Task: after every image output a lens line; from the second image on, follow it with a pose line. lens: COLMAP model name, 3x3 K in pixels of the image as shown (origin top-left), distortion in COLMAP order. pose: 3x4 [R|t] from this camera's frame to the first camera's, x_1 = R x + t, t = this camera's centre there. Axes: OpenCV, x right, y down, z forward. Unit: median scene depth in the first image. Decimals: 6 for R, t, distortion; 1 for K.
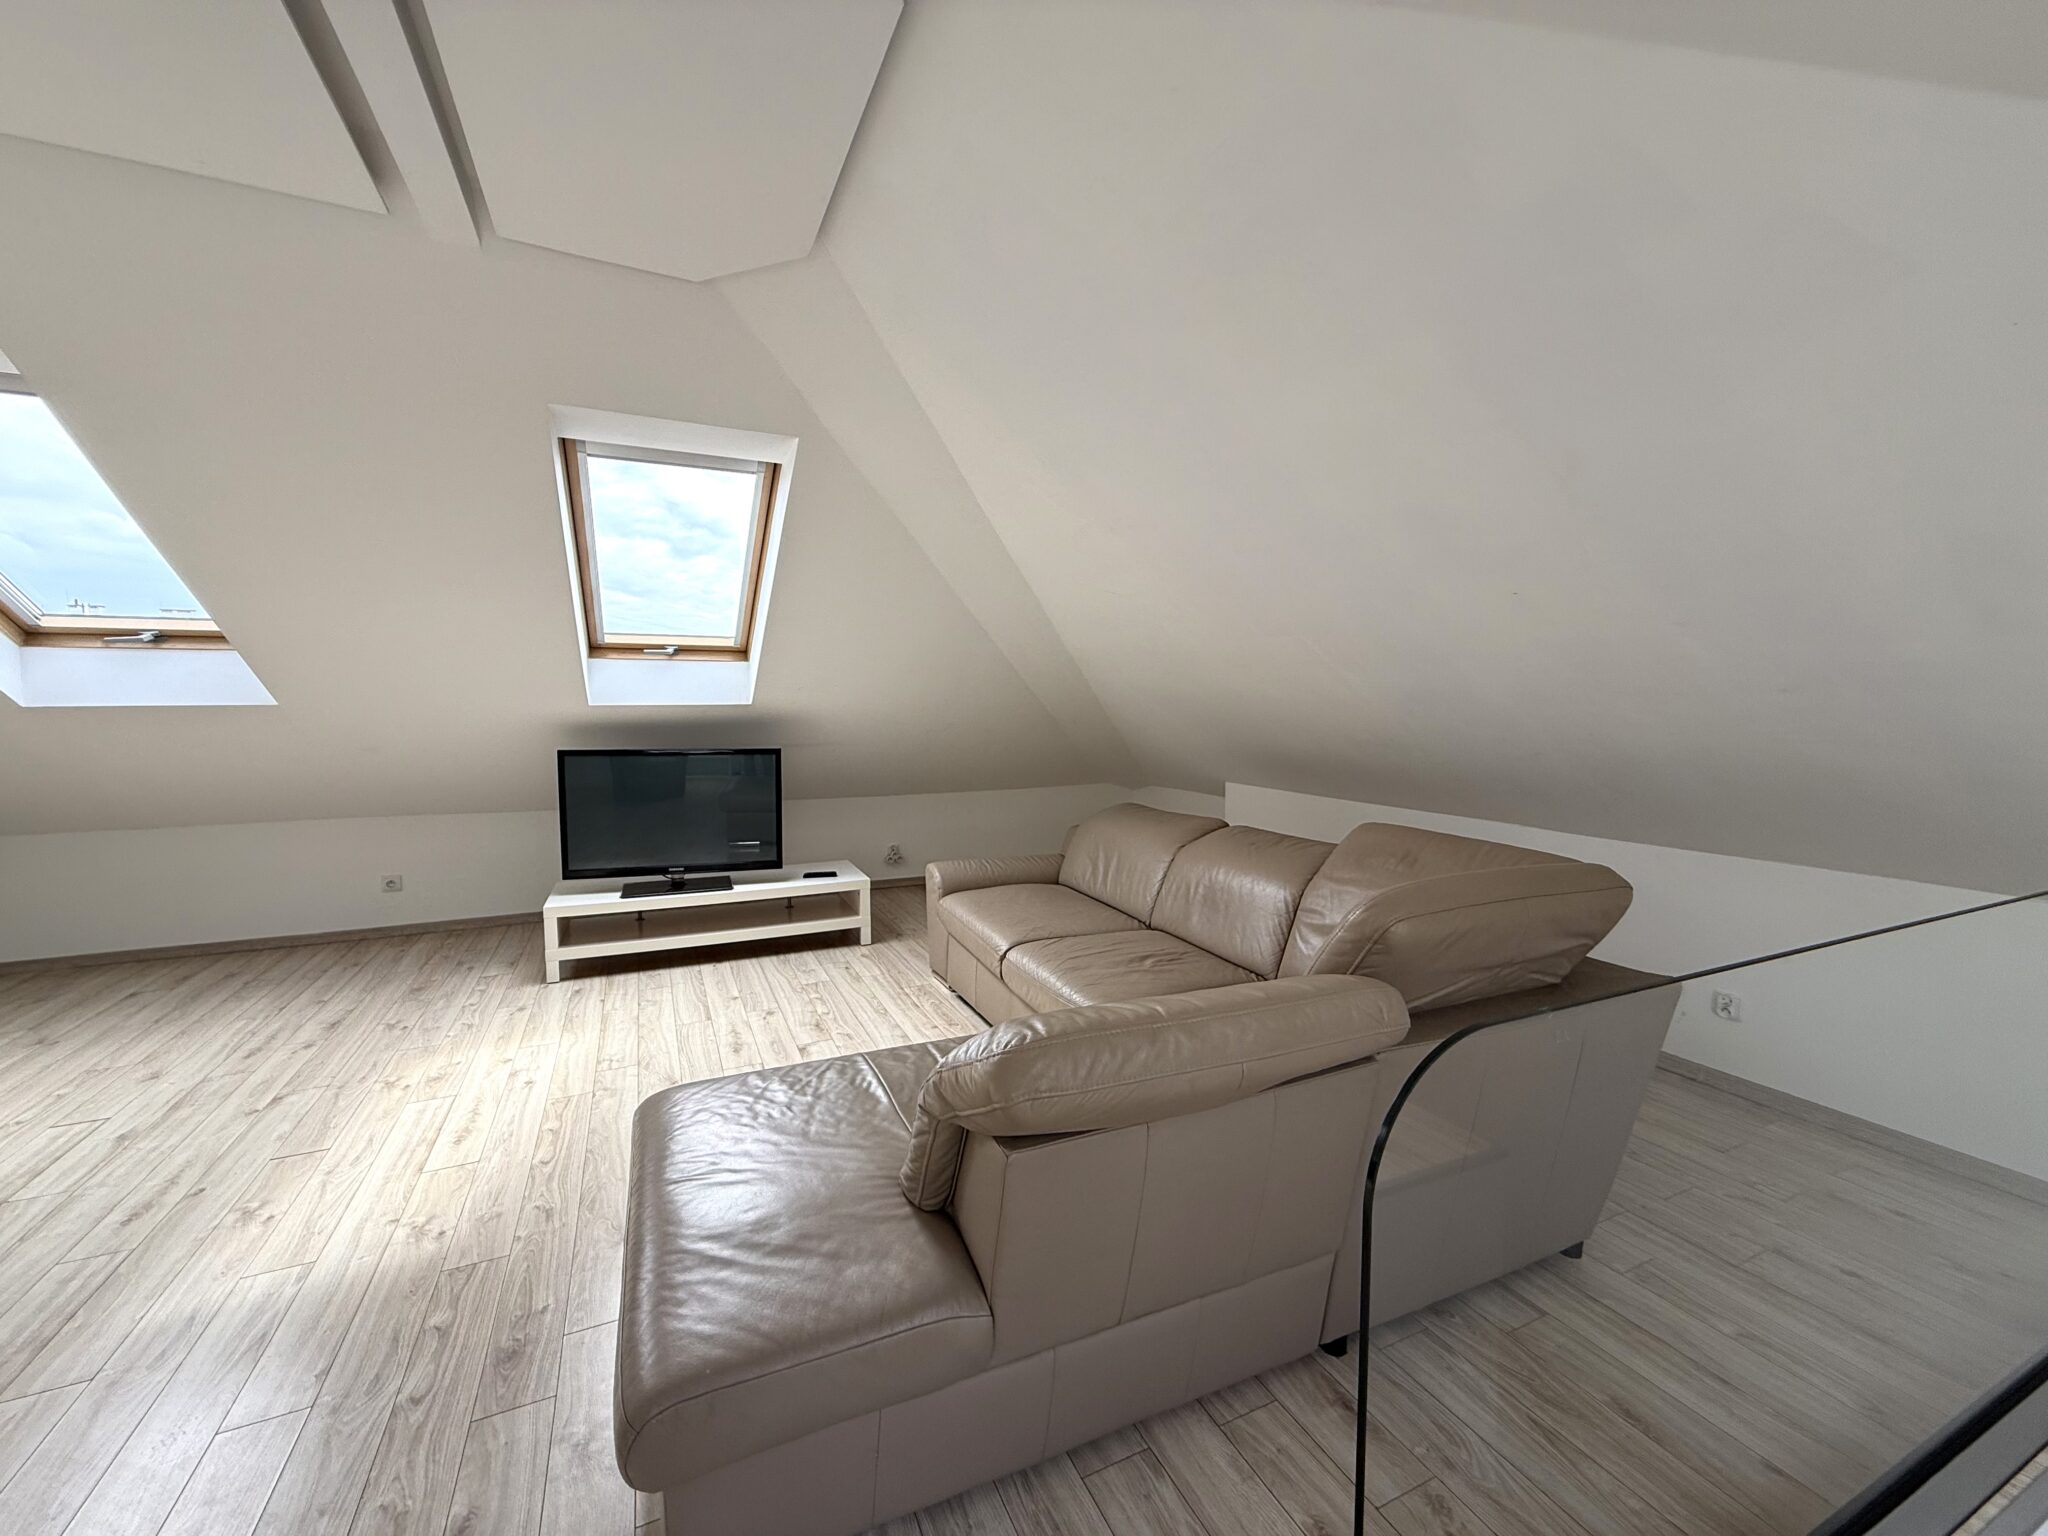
lens RADIAL K [[815.9, 0, 1018.0], [0, 815.9, 768.1], [0, 0, 1]] dist [0.000940, -0.000431]
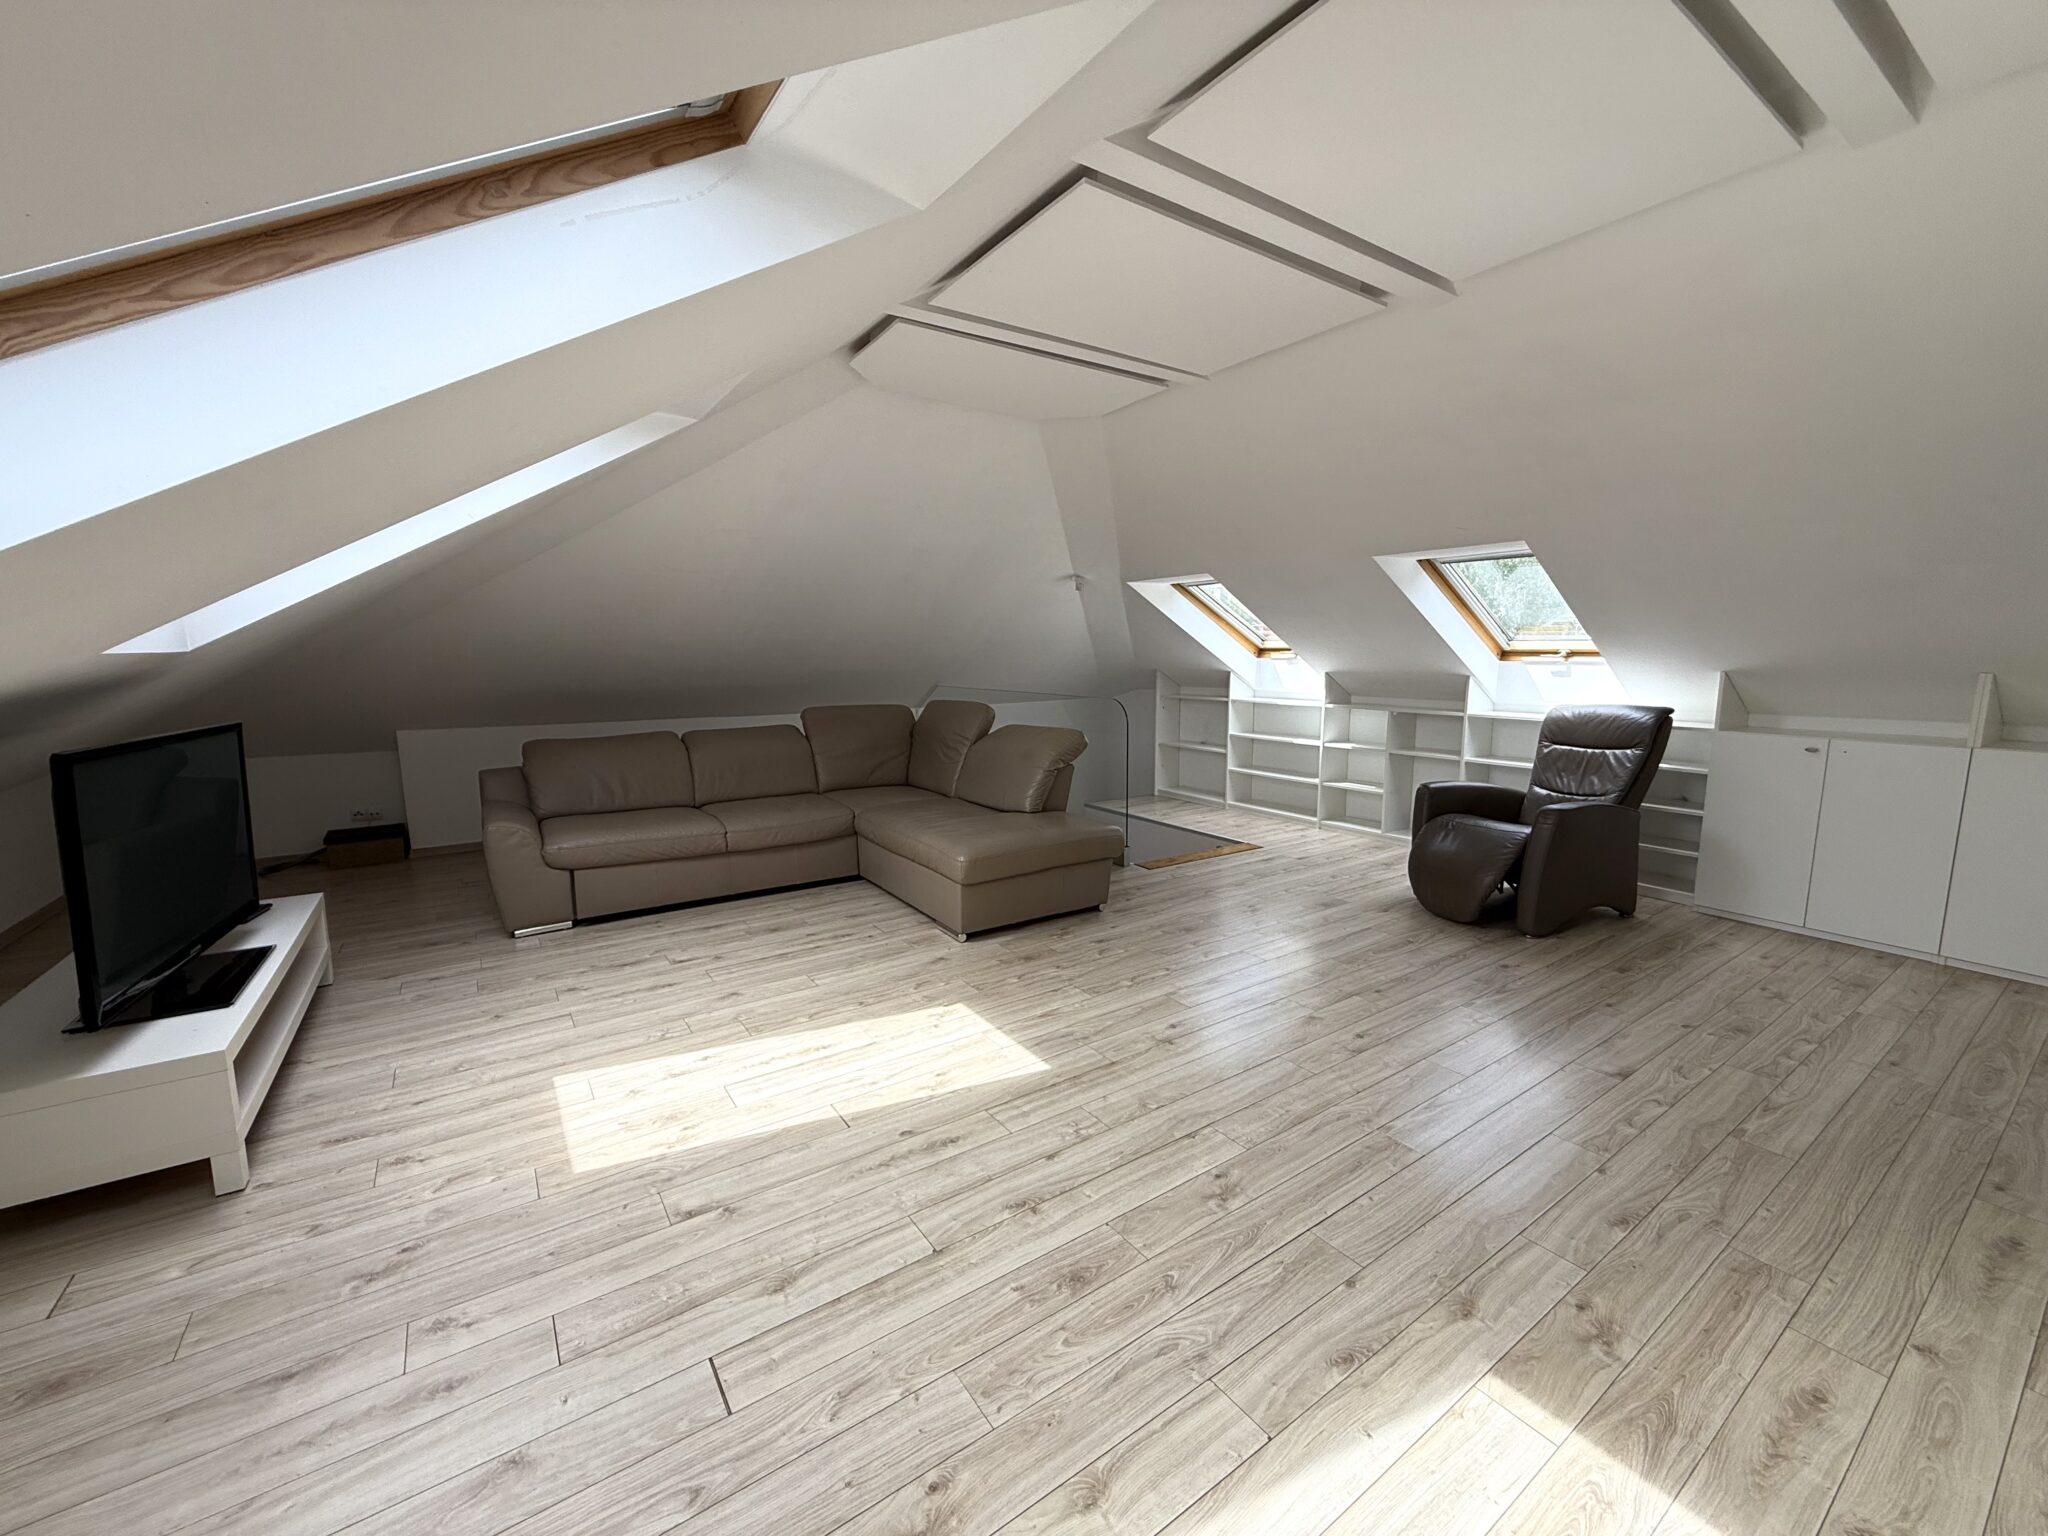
lens RADIAL K [[815.9, 0, 1022.8], [0, 815.9, 764.7], [0, 0, 1]] dist [0.000940, -0.000431]
pose [[-0.173285, -0.138368, 0.975103, -1.273301], [0.083144, 0.984492, 0.154476, -0.048768], [-0.981356, 0.107843, -0.159093, 0.632416]]
